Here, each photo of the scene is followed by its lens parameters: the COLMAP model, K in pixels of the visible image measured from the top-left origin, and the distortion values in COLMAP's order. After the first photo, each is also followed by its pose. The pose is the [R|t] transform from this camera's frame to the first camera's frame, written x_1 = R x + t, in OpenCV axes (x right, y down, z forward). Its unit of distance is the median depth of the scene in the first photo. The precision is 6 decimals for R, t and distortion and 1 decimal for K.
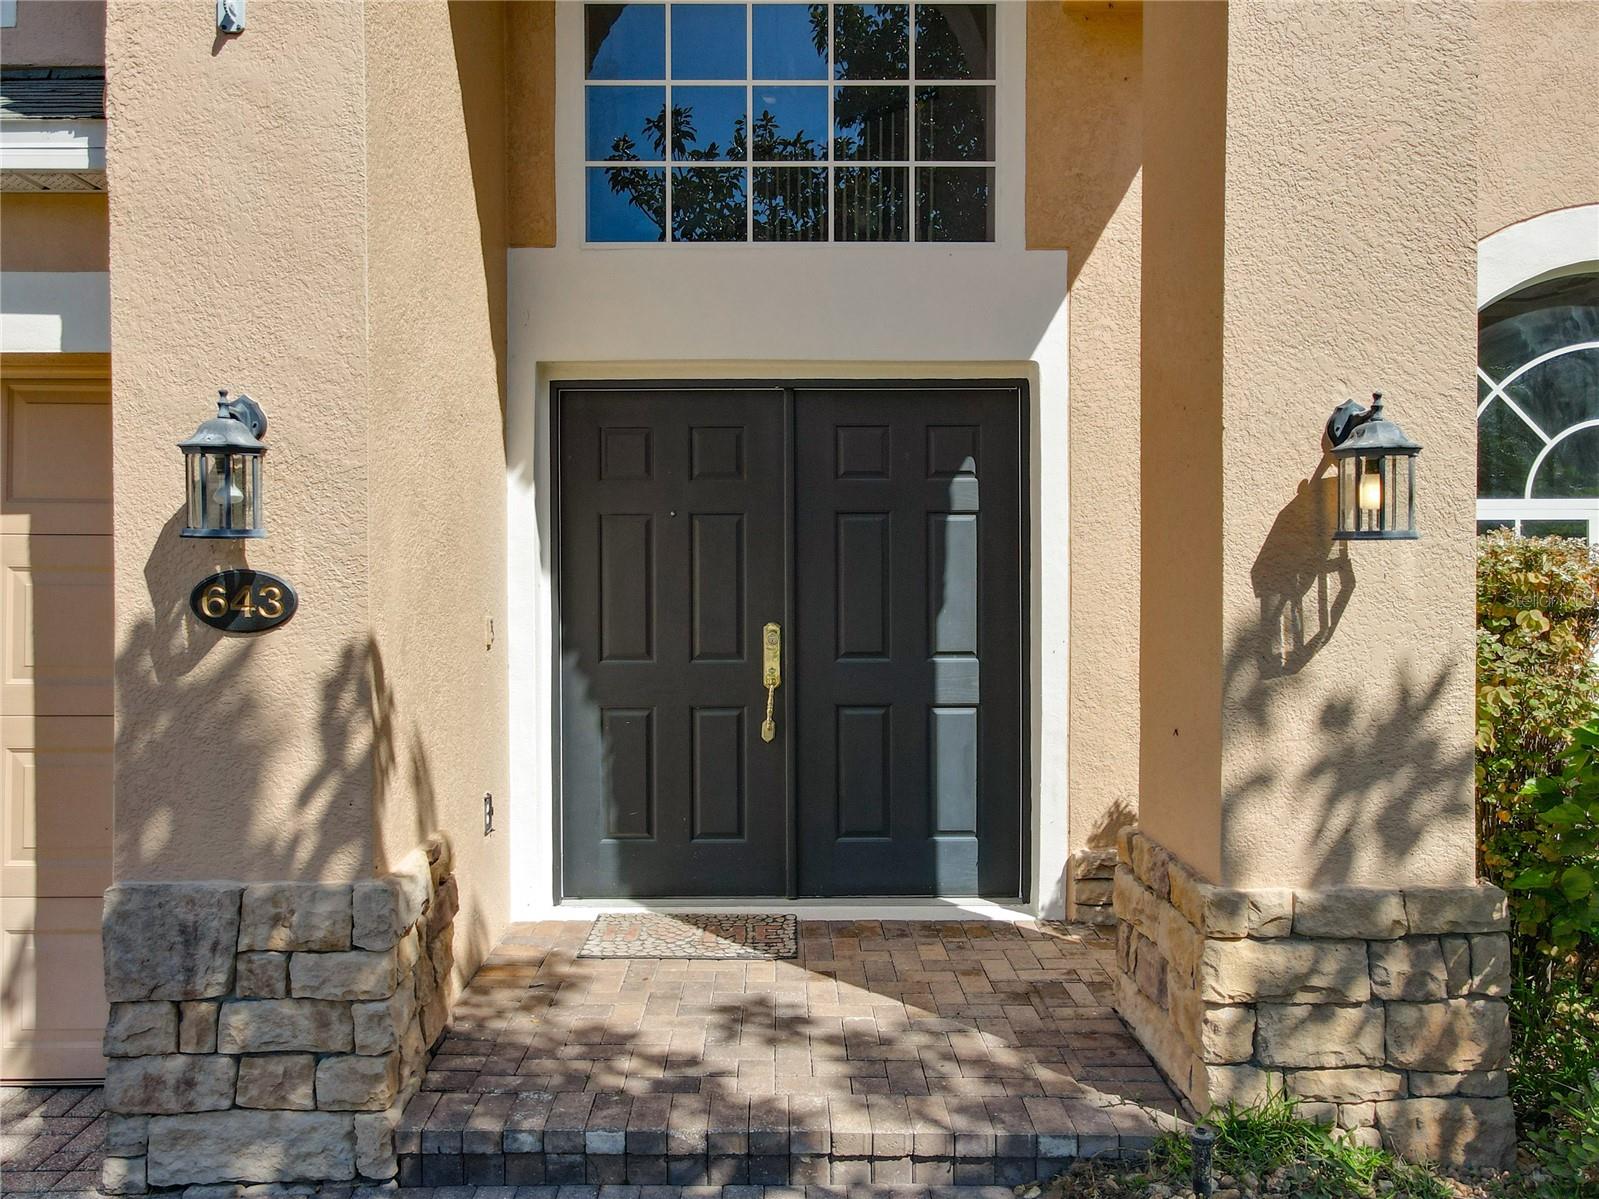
lens RADIAL K [[1120.5, 0, 826.4], [0, 1120.5, 578.1], [0, 0, 1]] dist [0.013231, 0.006670]
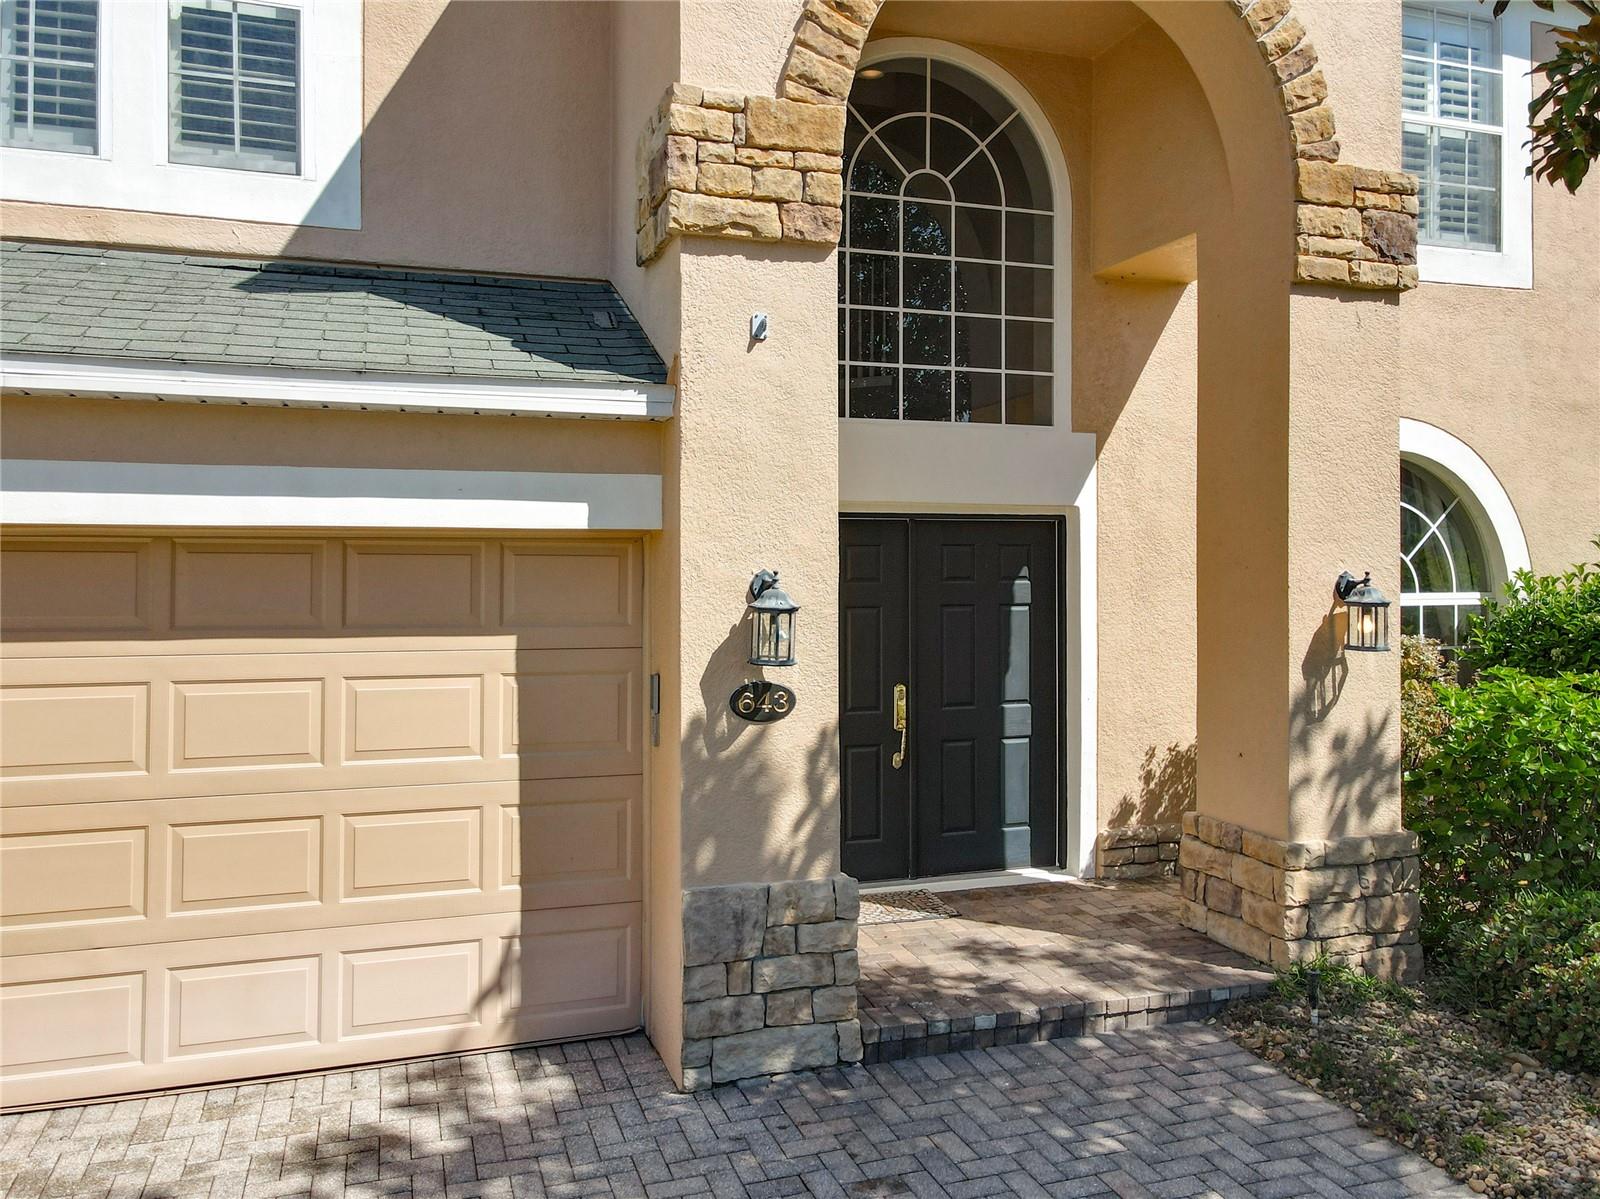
lens RADIAL K [[1119.1, 0, 793.0], [0, 1119.1, 564.2], [0, 0, 1]] dist [0.005576, 0.009913]
pose [[0.958138, 0.000113, 0.286308, -0.918032], [0.003145, 0.999935, -0.010919, -0.151447], [-0.286291, 0.011363, 0.958075, -0.494873]]
